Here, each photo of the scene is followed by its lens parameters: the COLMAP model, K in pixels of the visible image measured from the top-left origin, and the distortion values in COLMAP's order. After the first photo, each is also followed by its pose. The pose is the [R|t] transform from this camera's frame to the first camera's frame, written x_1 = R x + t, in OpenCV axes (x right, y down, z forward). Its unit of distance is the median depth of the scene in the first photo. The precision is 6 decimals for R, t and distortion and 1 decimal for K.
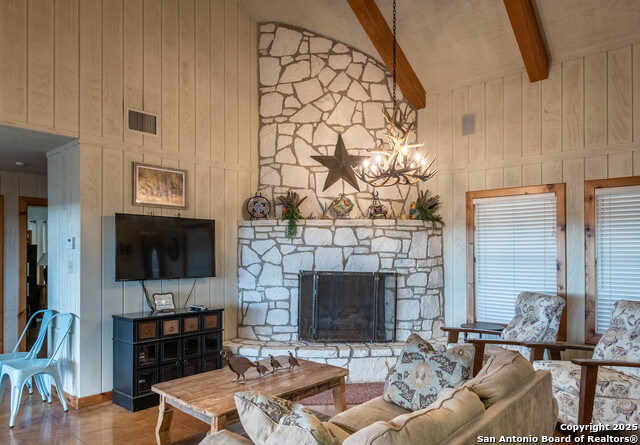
lens RADIAL K [[434.8, 0, 319.8], [0, 434.8, 250.7], [0, 0, 1]] dist [0.000881, -0.001189]
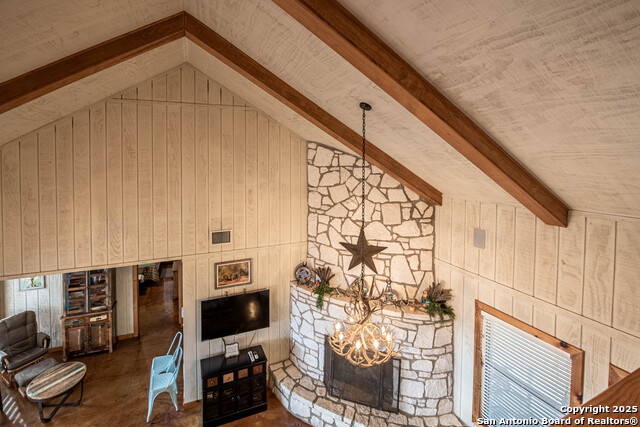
lens RADIAL K [[274.1, 0, 259.0], [0, 274.1, 213.1], [0, 0, 1]] dist [-0.014679, -0.001154]
pose [[0.872841, 0.013008, -0.487832, 0.176712], [0.001069, 0.999591, 0.028567, -0.339095], [0.488004, -0.025456, 0.872470, 0.142831]]
